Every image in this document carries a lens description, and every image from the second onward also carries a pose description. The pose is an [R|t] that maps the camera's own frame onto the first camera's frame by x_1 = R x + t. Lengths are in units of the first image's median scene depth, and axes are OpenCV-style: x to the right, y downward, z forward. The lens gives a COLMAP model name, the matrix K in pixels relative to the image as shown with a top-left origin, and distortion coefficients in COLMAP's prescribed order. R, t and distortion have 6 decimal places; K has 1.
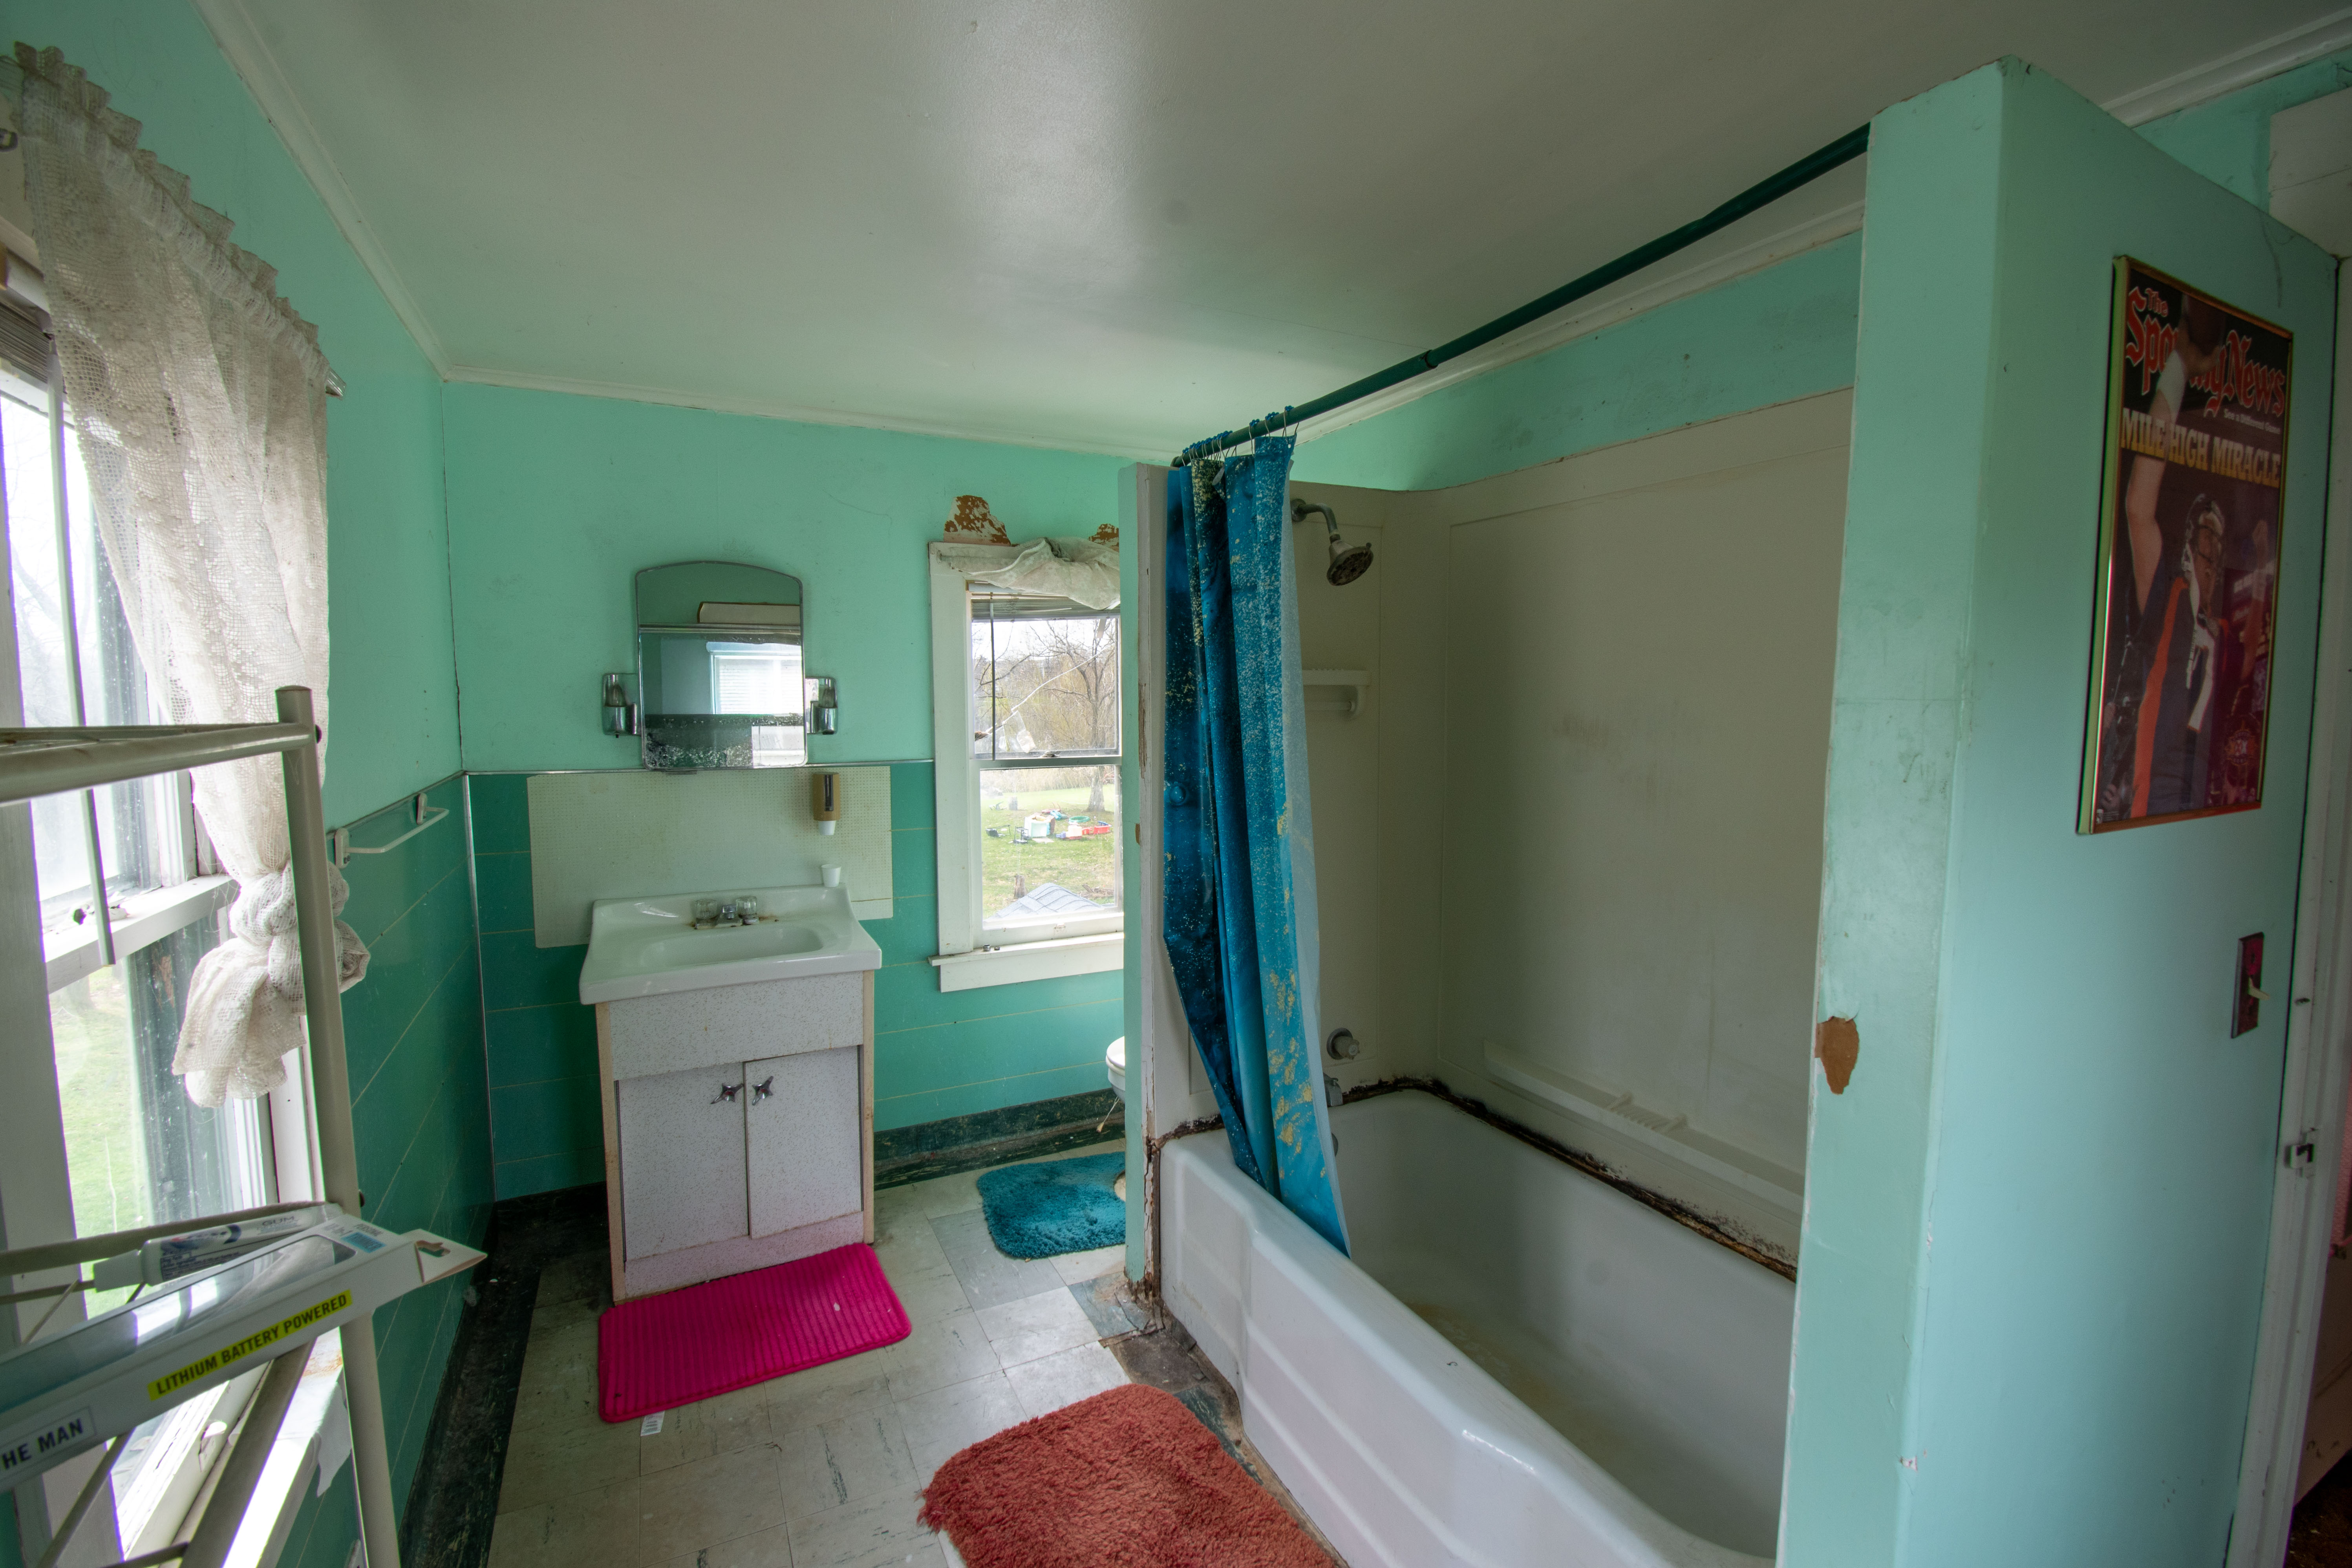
lens RADIAL K [[1013.3, 0, 1163.0], [0, 1013.3, 786.4], [0, 0, 1]] dist [0.020187, -0.024151]
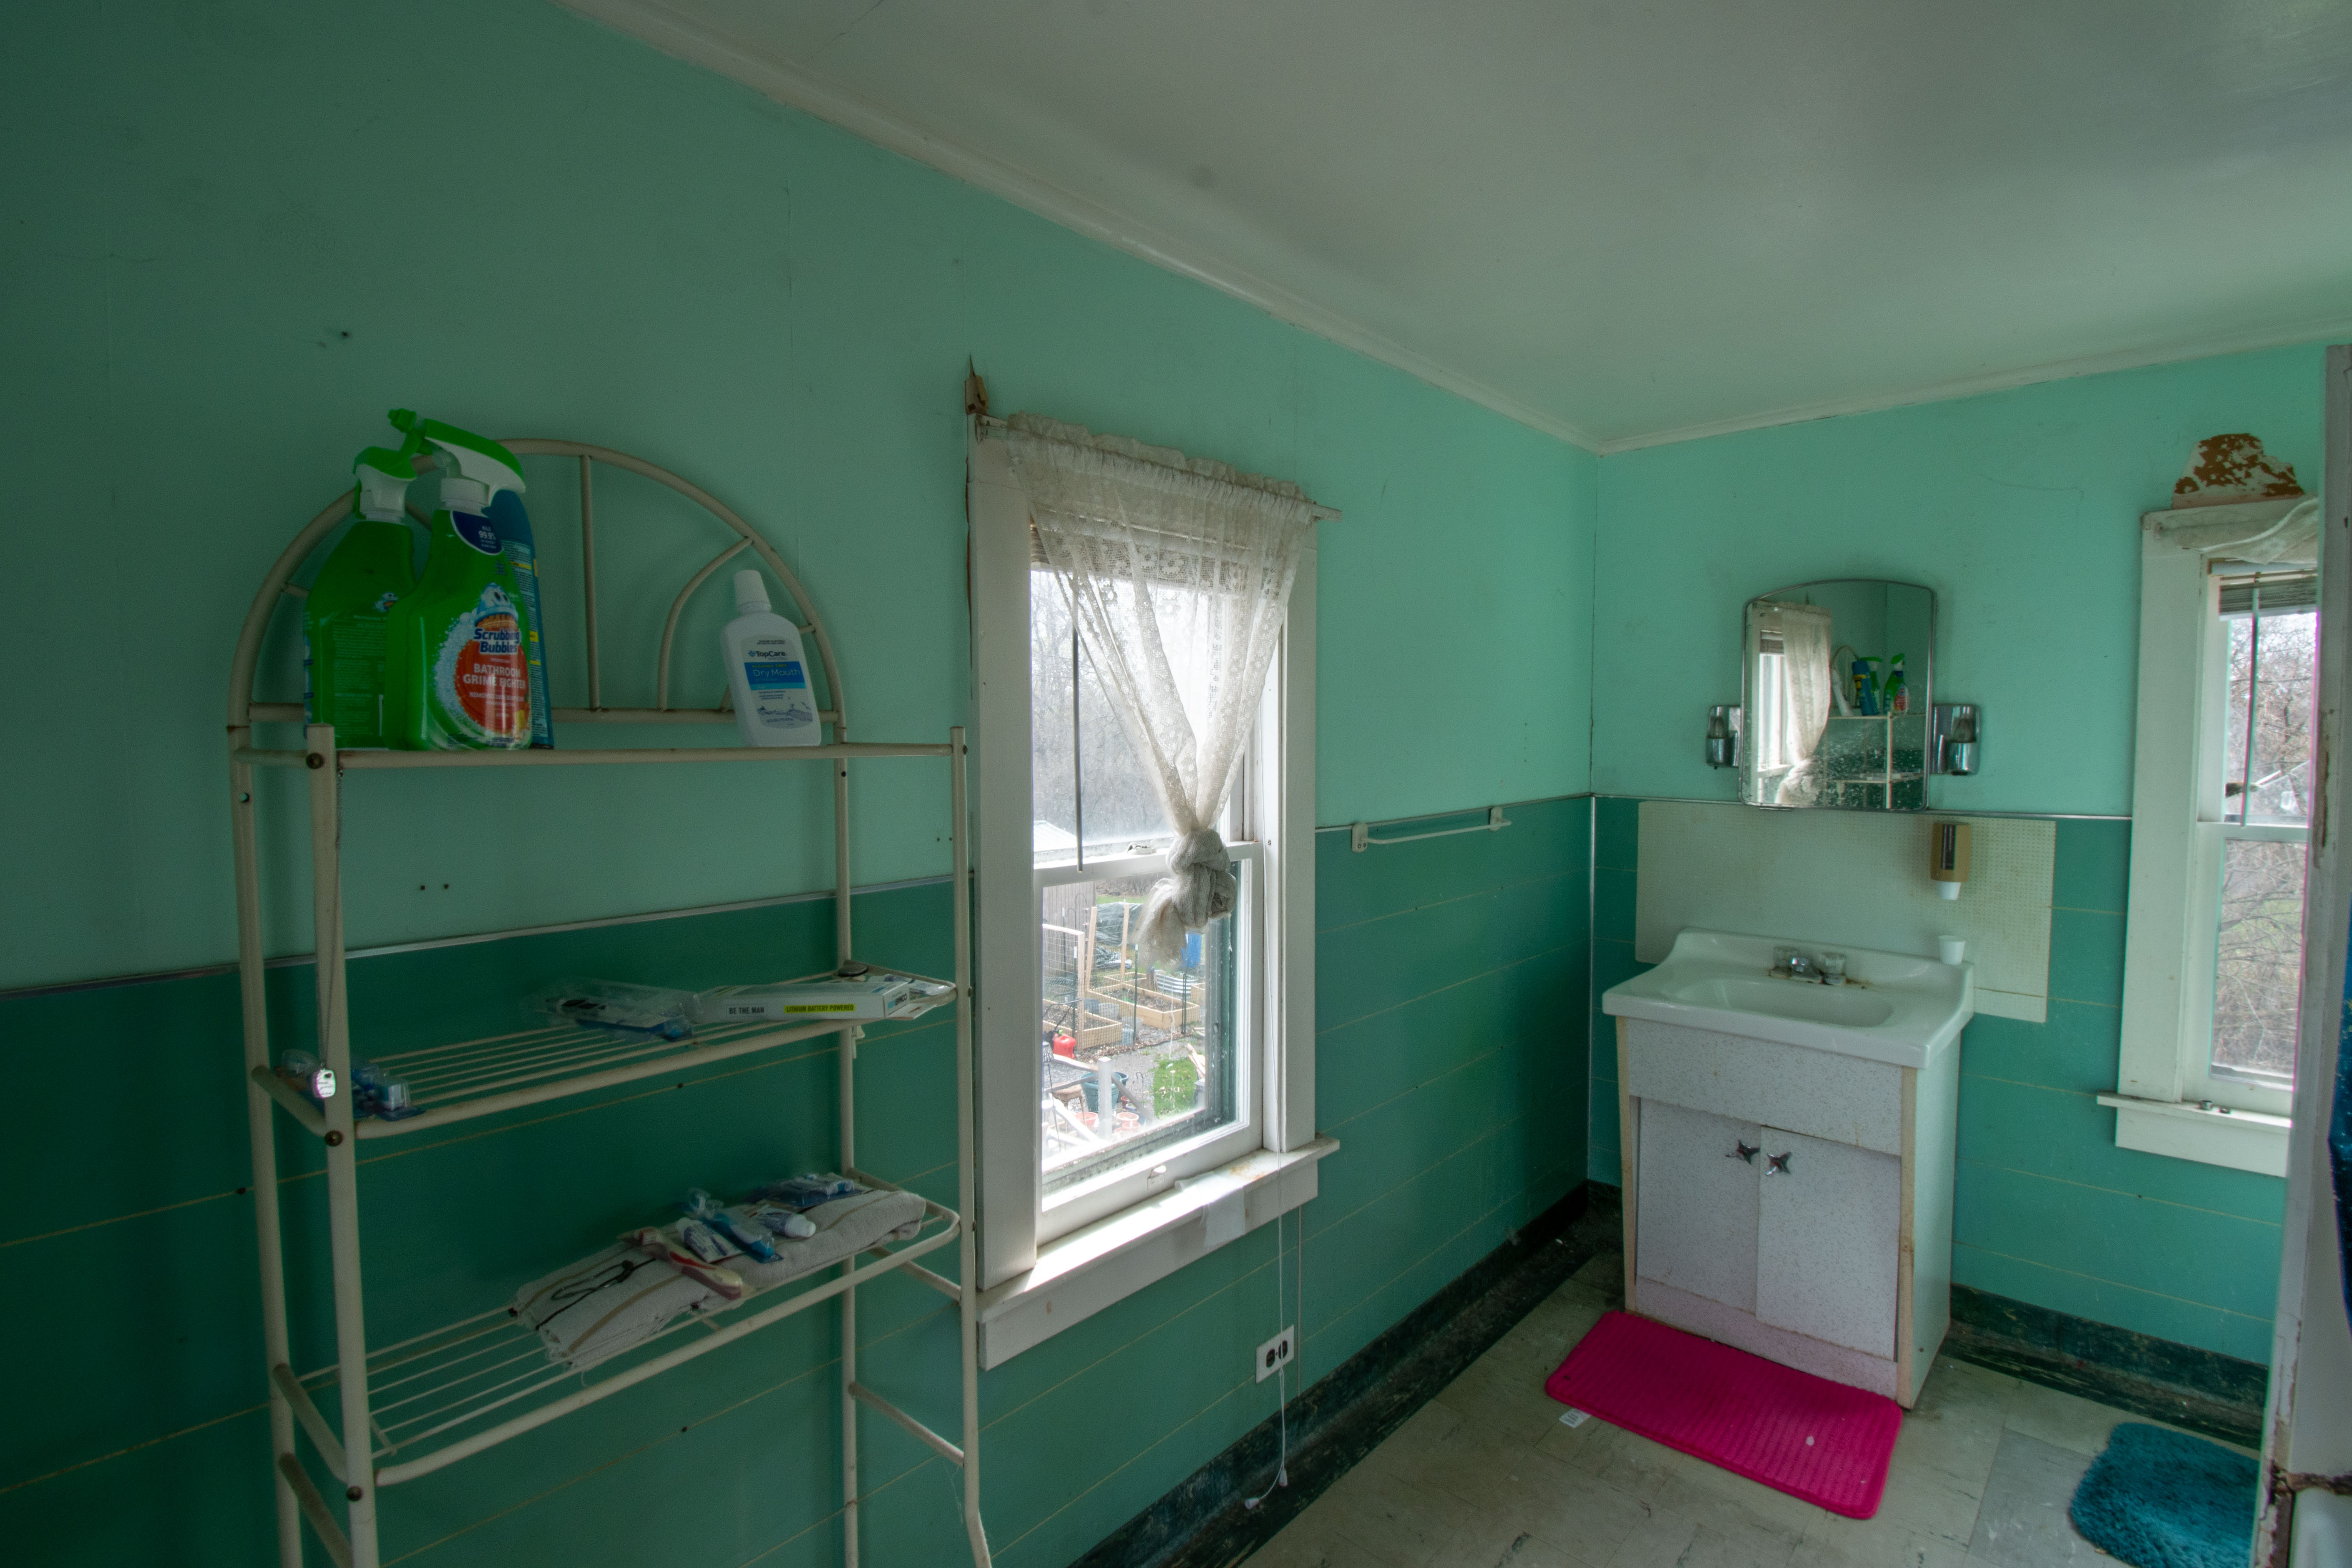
lens RADIAL K [[1055.4, 0, 1173.6], [0, 1055.4, 787.8], [0, 0, 1]] dist [0.010941, -0.016867]
pose [[0.376888, 0.054155, -0.924674, 0.226928], [-0.082688, 0.996271, 0.024646, -0.011099], [0.922561, 0.067171, 0.379961, 0.112016]]
